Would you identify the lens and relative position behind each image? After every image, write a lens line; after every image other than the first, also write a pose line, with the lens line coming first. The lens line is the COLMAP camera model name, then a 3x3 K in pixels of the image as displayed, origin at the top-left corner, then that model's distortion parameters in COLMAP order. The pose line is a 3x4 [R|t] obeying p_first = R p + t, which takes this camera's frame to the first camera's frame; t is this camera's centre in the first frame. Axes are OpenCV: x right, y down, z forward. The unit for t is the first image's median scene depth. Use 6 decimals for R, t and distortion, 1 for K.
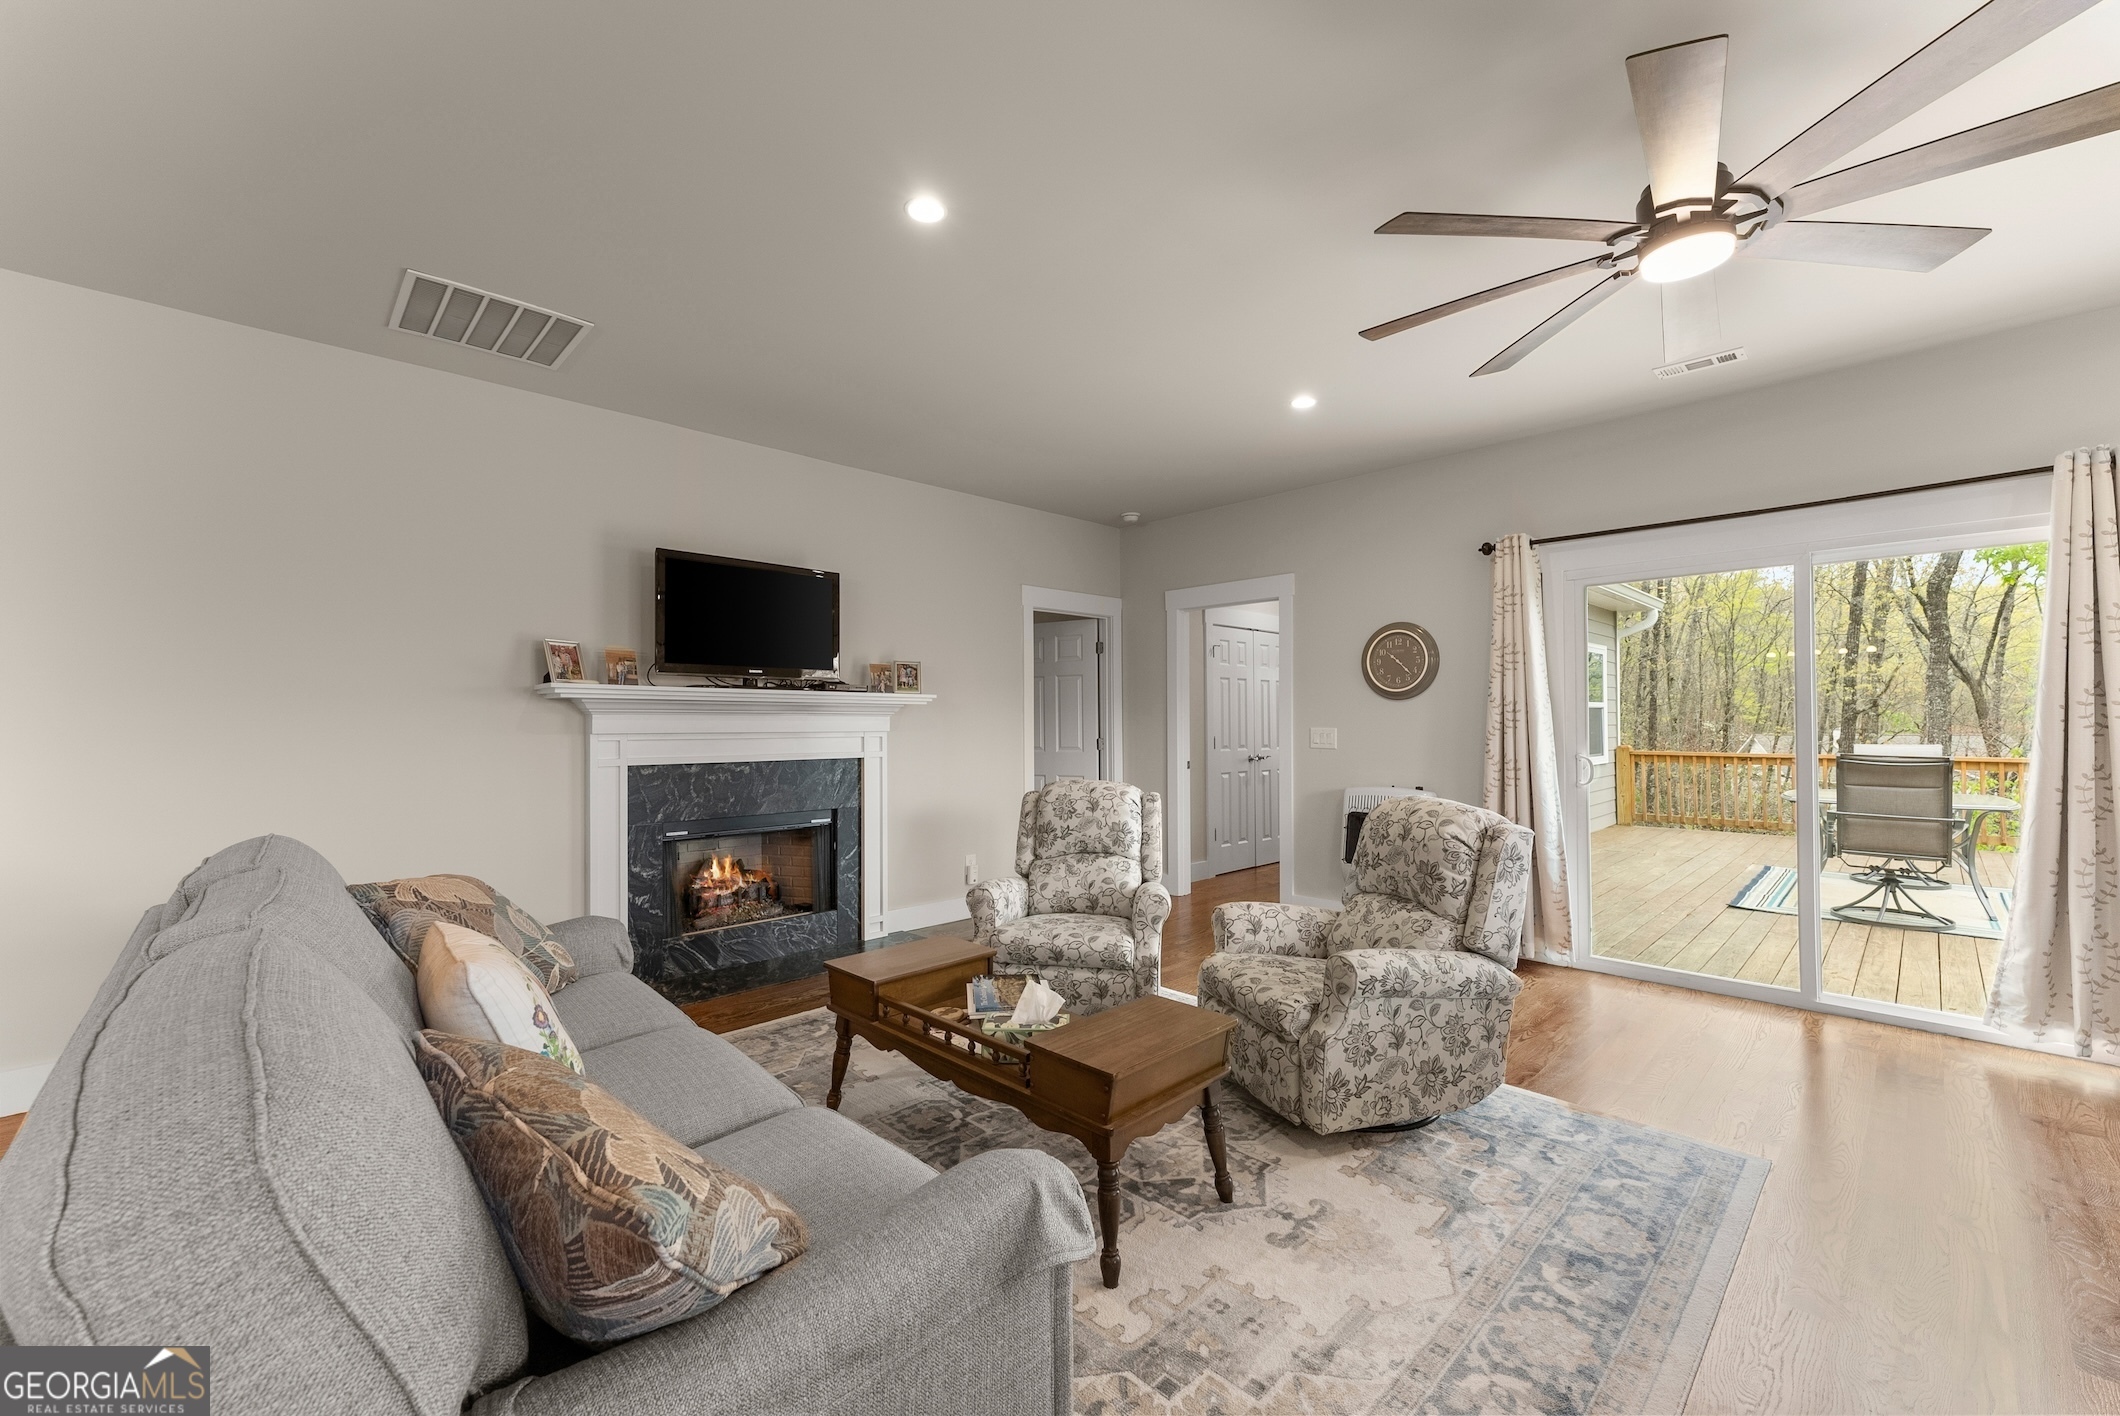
lens RADIAL K [[847.8, 0, 1053.9], [0, 847.8, 712.9], [0, 0, 1]] dist [-0.001603, 0.000715]
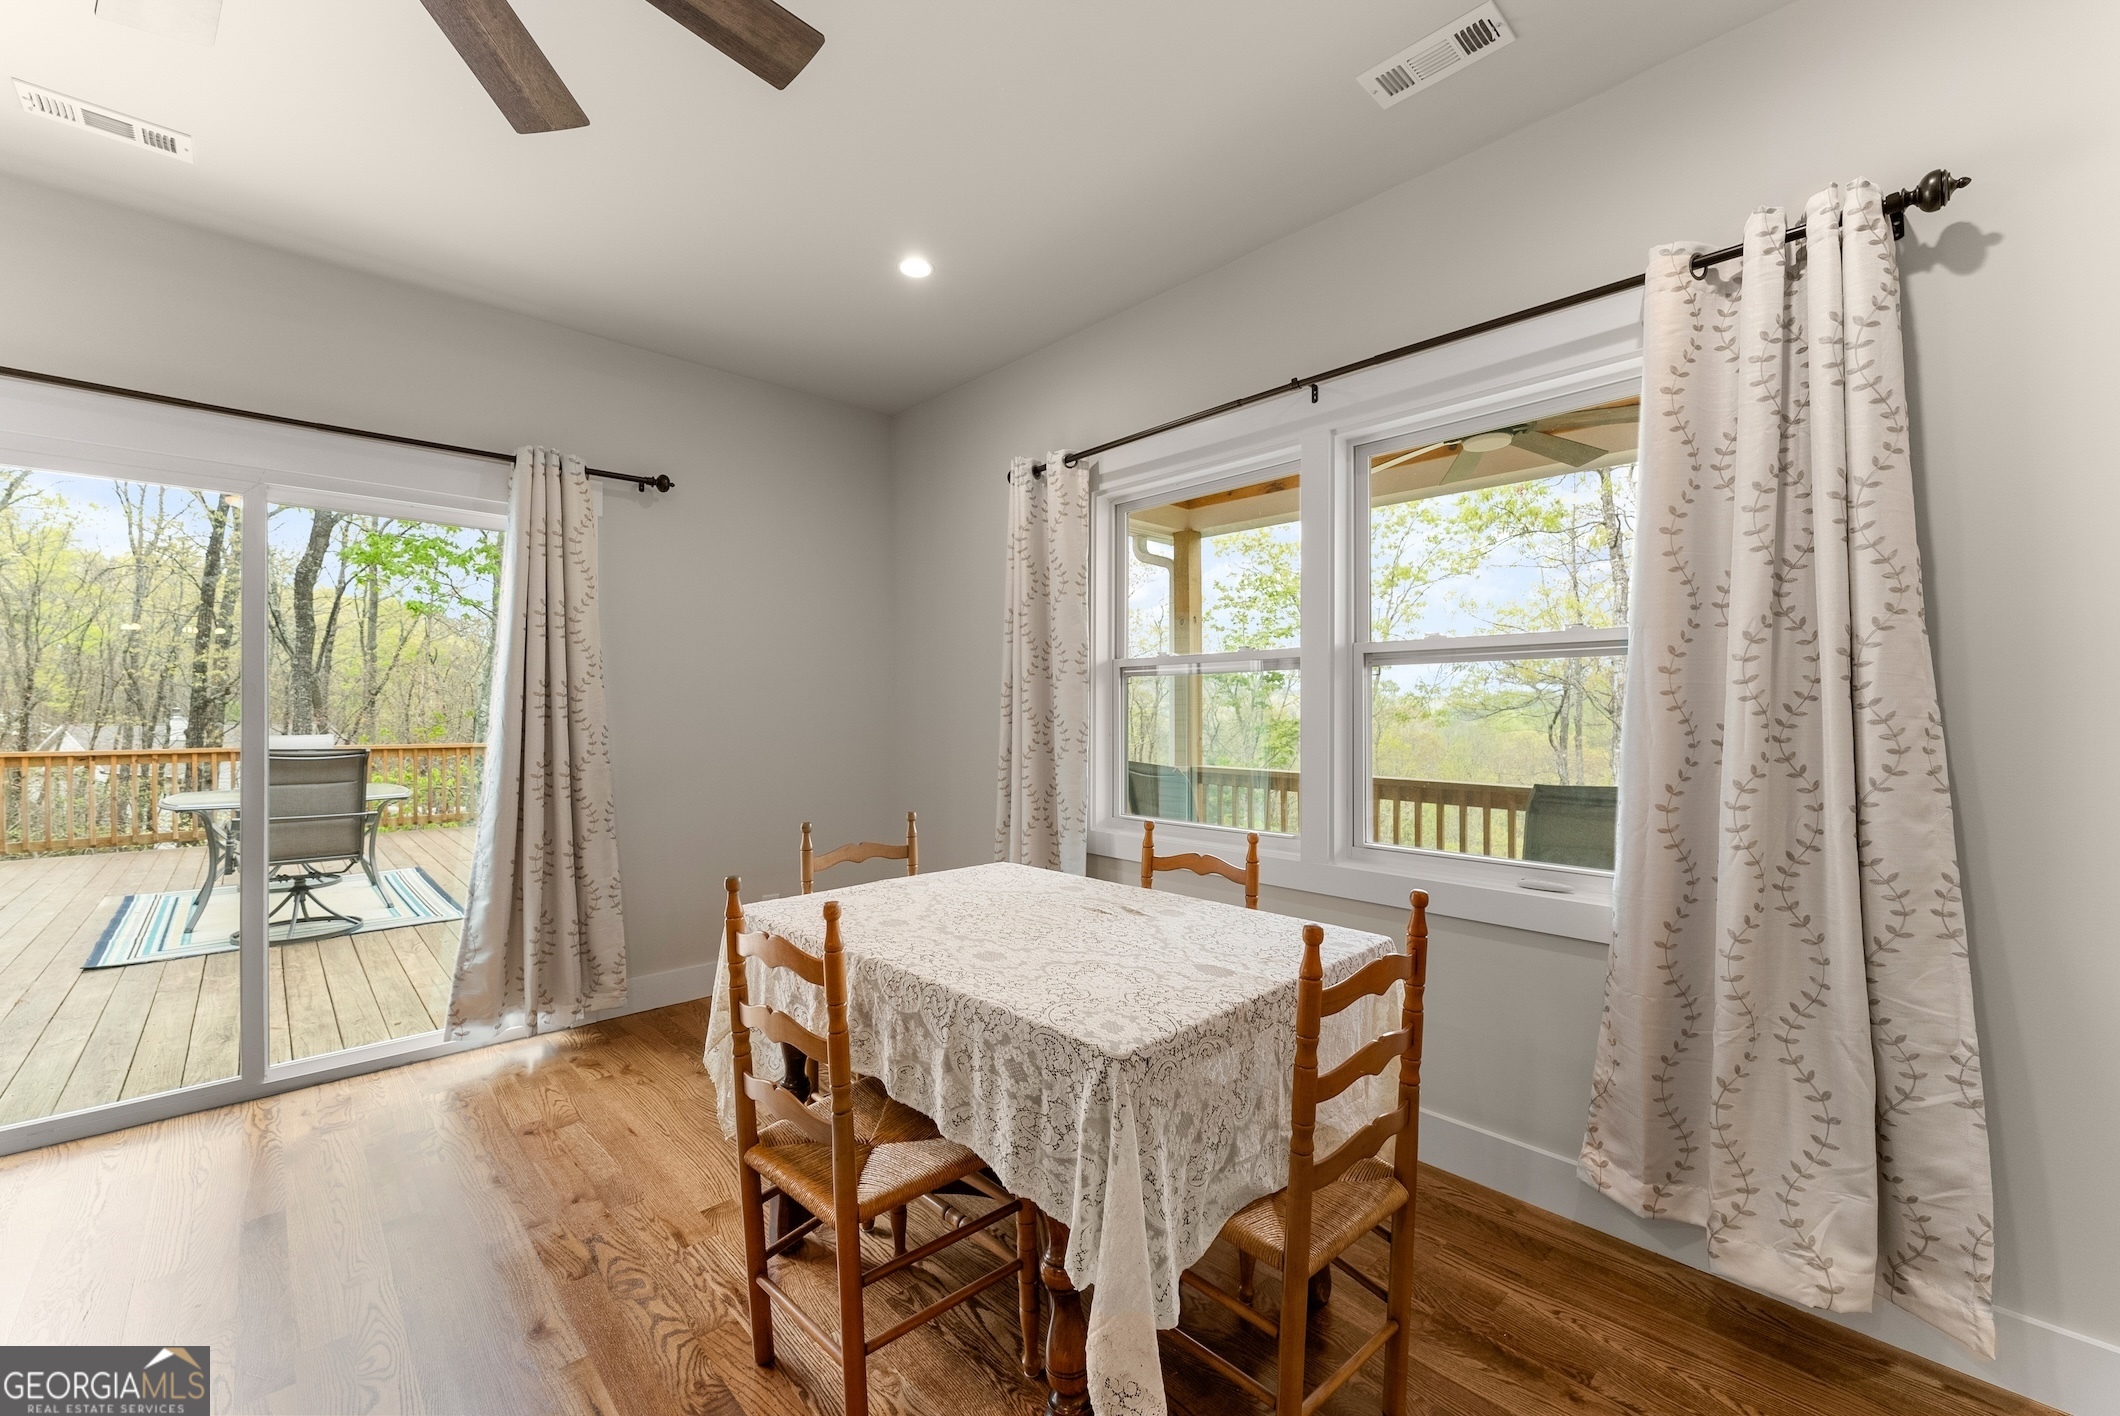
lens RADIAL K [[847.8, 0, 1054.9], [0, 847.8, 709.6], [0, 0, 1]] dist [-0.001603, 0.000715]
pose [[0.013916, 0.006221, 0.999884, 0.148075], [-0.015430, 0.999863, -0.006006, 0.003566], [-0.999784, -0.015345, 0.014011, 0.274536]]
